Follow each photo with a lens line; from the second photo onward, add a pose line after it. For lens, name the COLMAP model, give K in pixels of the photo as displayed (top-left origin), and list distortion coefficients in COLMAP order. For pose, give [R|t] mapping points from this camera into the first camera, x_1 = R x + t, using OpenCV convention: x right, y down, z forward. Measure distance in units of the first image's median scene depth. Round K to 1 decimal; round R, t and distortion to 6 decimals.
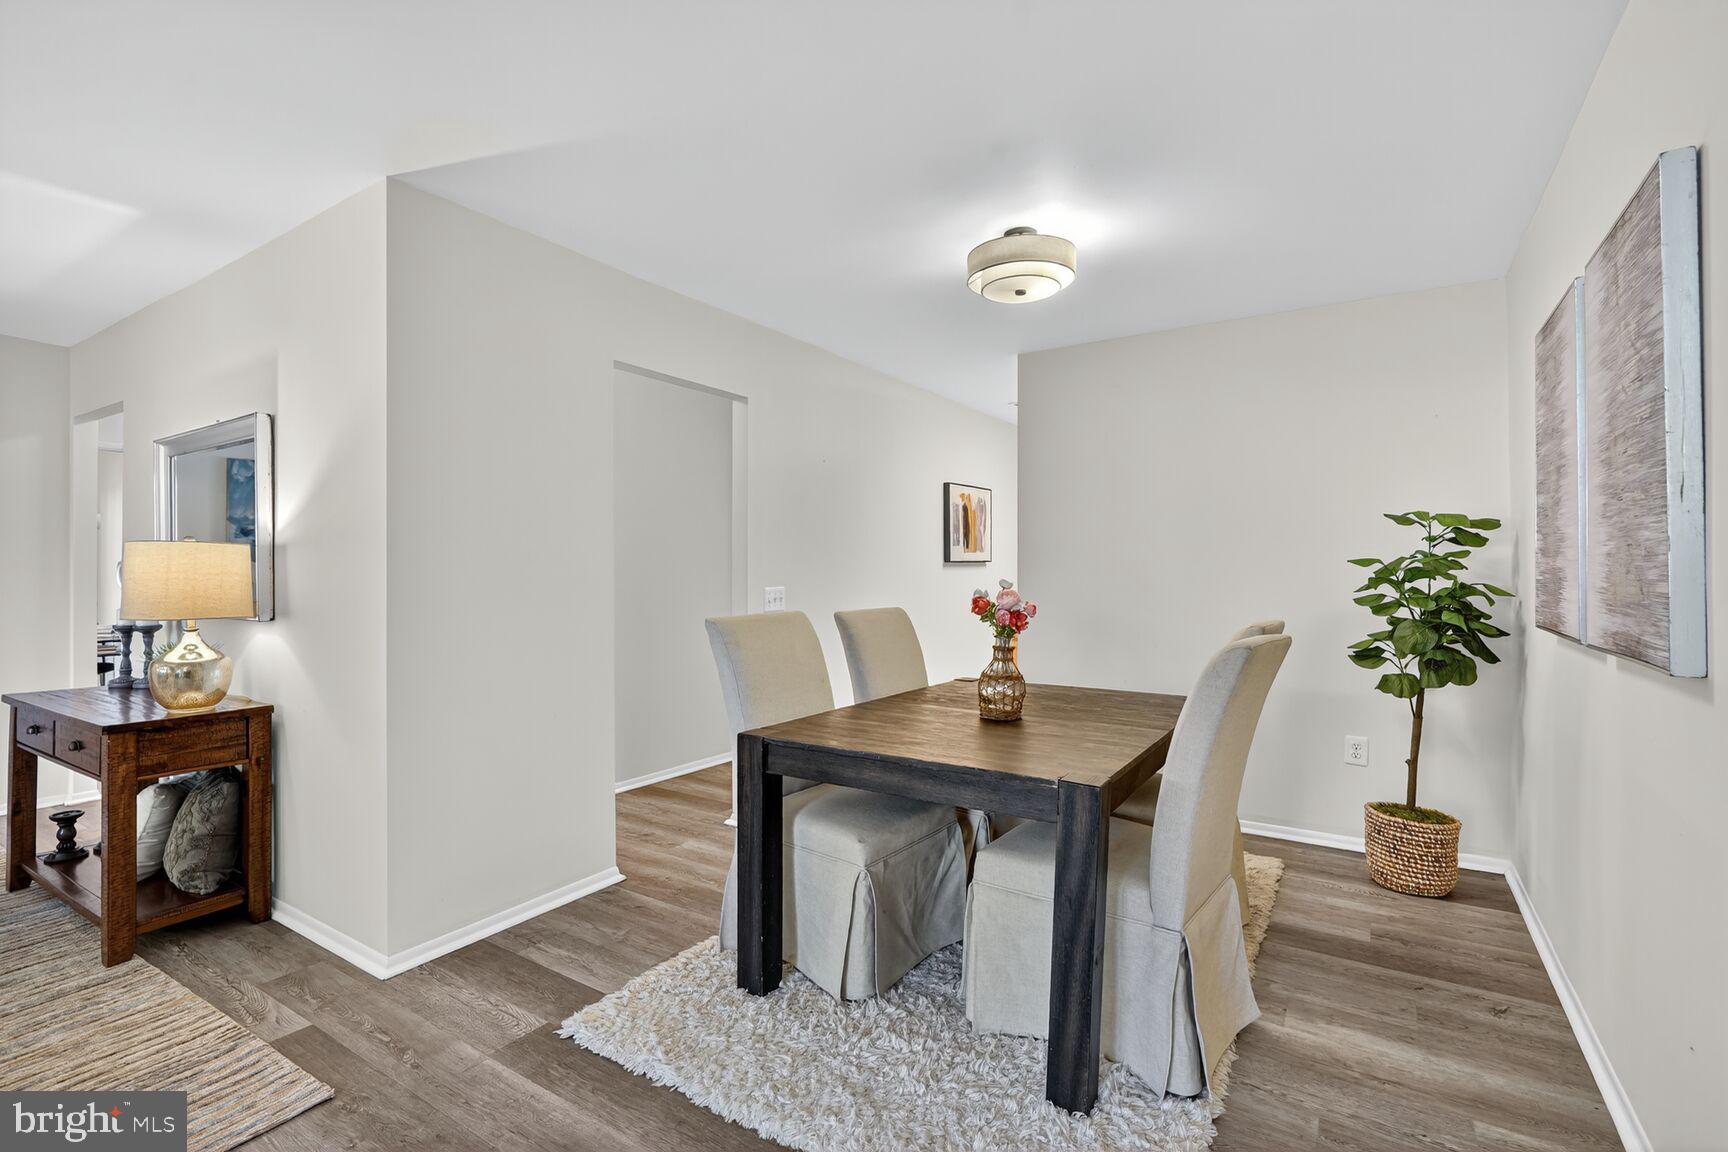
lens RADIAL K [[785.4, 0, 861.4], [0, 785.4, 575.5], [0, 0, 1]] dist [0.001184, 0.000663]
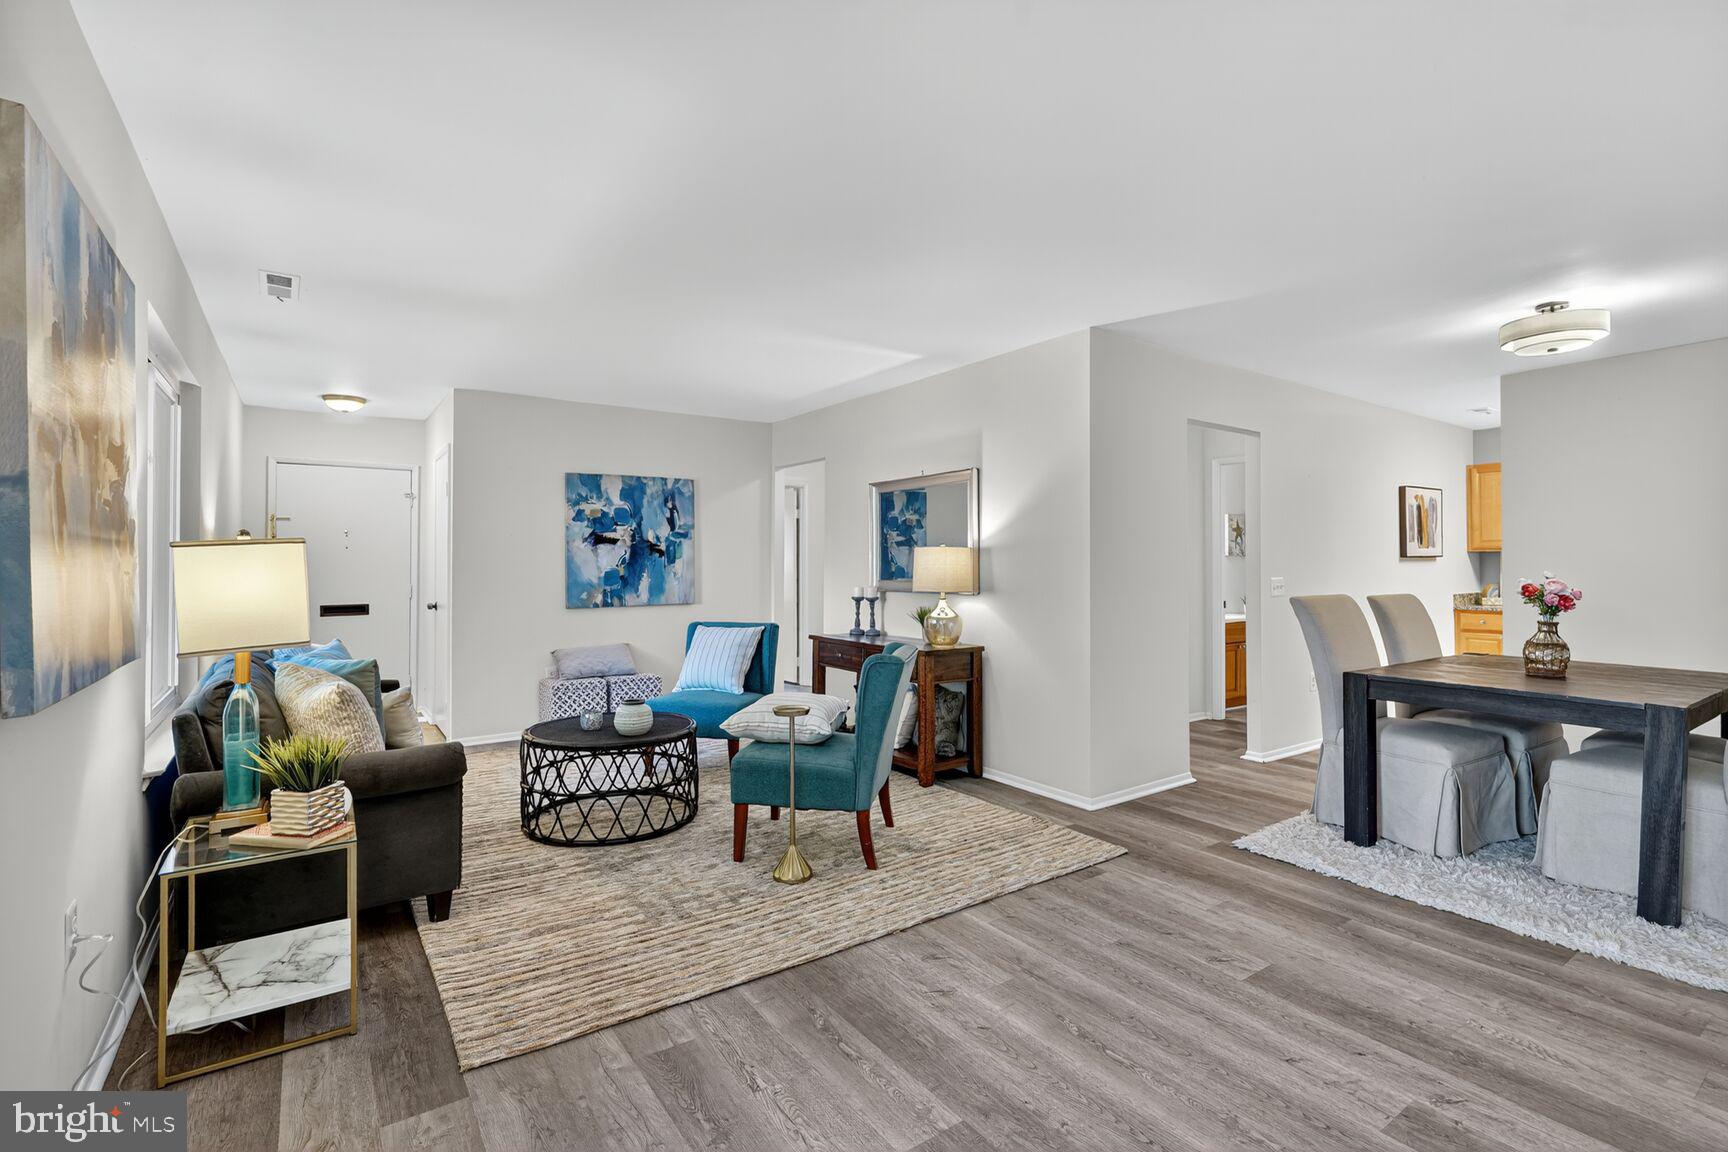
lens RADIAL K [[785.4, 0, 862.4], [0, 785.4, 559.1], [0, 0, 1]] dist [0.001184, 0.000663]
pose [[0.930580, -0.001138, -0.366086, -0.409290], [-0.003804, 0.999911, -0.012779, 0.005876], [0.366068, 0.013285, 0.930493, -0.656790]]
